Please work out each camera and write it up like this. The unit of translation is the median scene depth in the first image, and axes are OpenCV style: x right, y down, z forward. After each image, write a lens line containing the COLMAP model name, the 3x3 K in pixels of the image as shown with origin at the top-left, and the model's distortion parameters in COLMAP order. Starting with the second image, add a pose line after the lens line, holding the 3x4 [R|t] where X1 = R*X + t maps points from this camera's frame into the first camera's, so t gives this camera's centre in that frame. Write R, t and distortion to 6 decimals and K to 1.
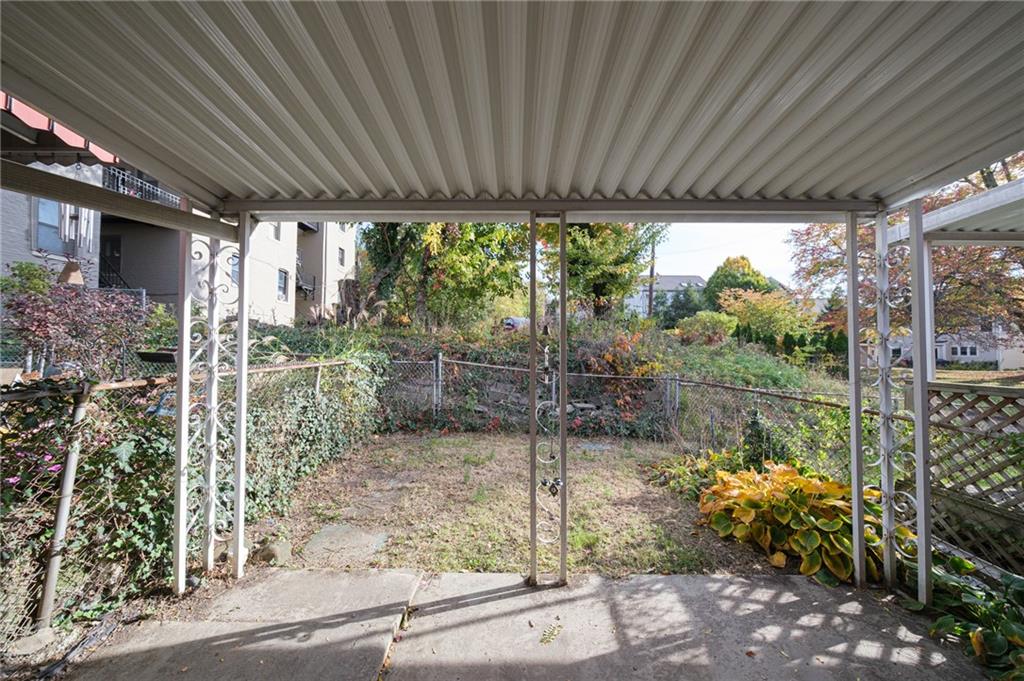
lens RADIAL K [[348.4, 0, 512.3], [0, 348.4, 340.9], [0, 0, 1]] dist [0.000817, 0.000481]
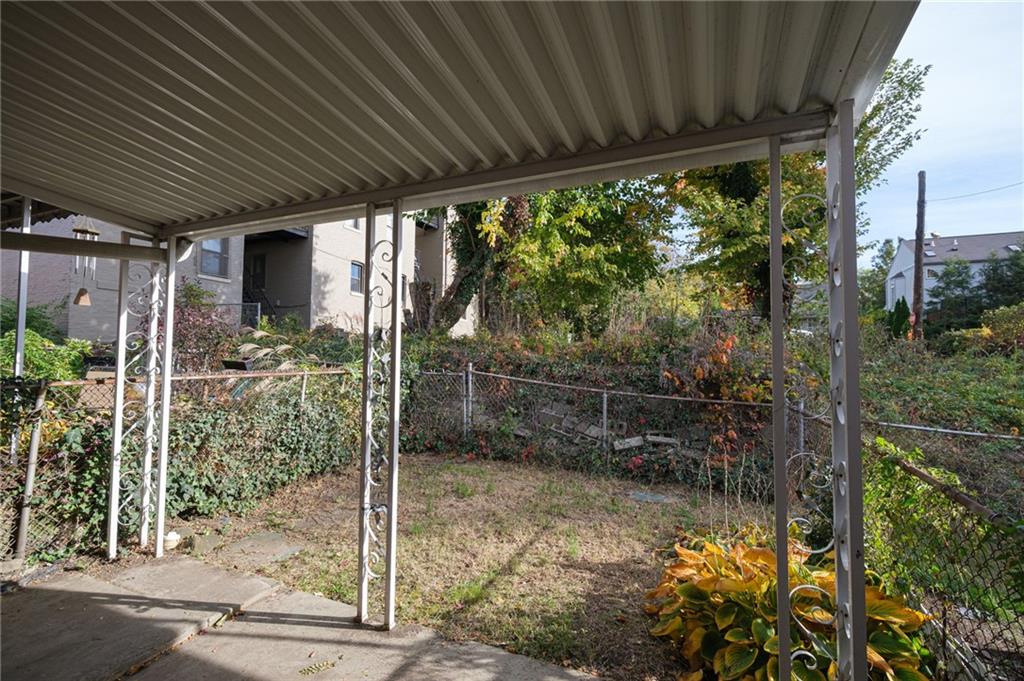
lens RADIAL K [[455.5, 0, 513.1], [0, 455.5, 341.6], [0, 0, 1]] dist [0.009613, -0.001305]
pose [[0.918362, -0.011569, -0.395572, 0.896301], [0.004067, 0.999796, -0.019798, 0.011600], [0.395720, 0.016573, 0.918222, 0.075016]]
